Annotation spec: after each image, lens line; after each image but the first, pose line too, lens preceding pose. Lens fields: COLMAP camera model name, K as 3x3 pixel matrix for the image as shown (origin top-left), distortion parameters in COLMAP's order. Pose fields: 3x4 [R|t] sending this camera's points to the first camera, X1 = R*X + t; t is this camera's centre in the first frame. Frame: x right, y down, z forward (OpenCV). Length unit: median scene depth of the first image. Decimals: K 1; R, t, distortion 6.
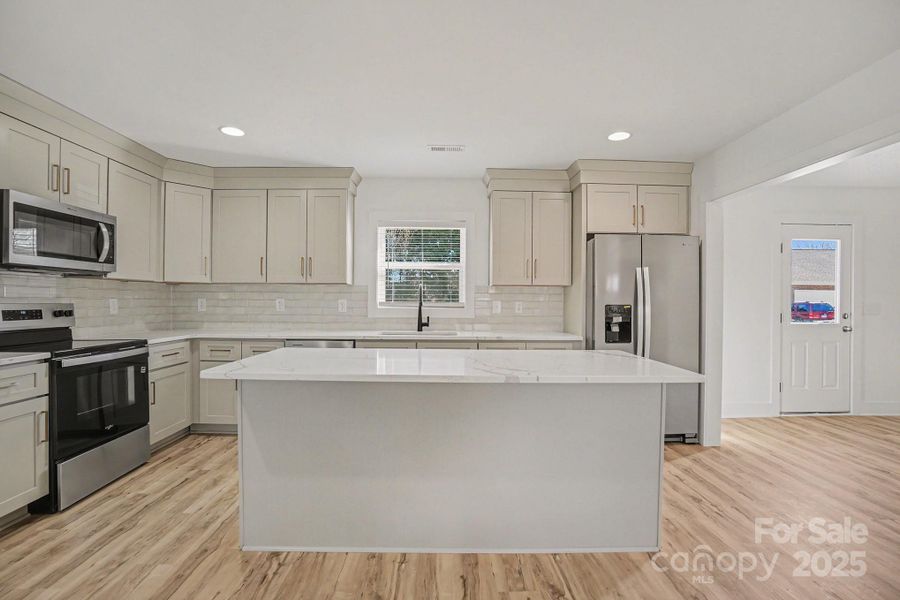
lens RADIAL K [[423.6, 0, 452.0], [0, 423.6, 304.1], [0, 0, 1]] dist [-0.058733, 0.026273]
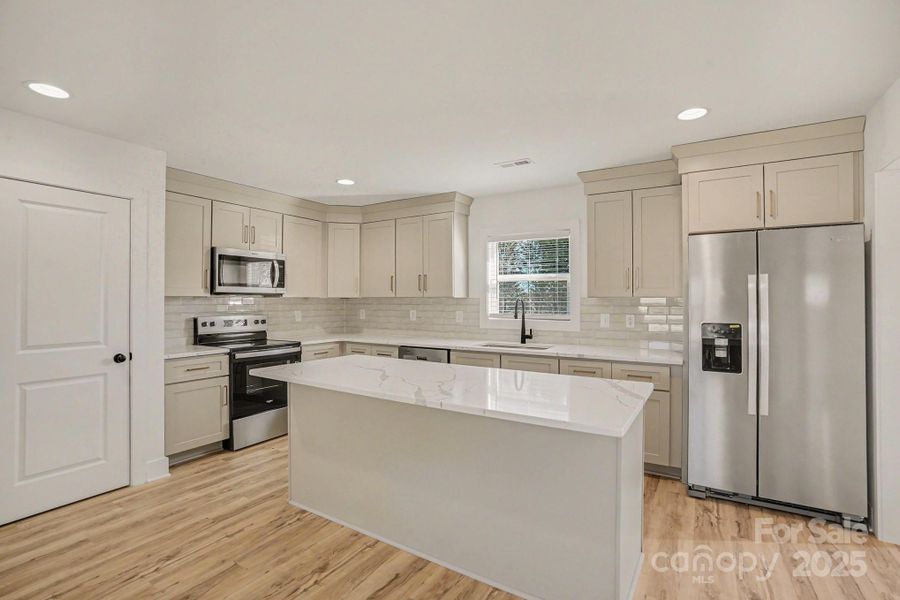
lens RADIAL K [[423.6, 0, 452.0], [0, 423.6, 304.1], [0, 0, 1]] dist [-0.058733, 0.026273]
pose [[0.841236, -0.000742, -0.540668, 0.402671], [-0.000322, 0.999998, -0.001874, -0.033665], [0.540668, 0.001750, 0.841234, 0.078608]]
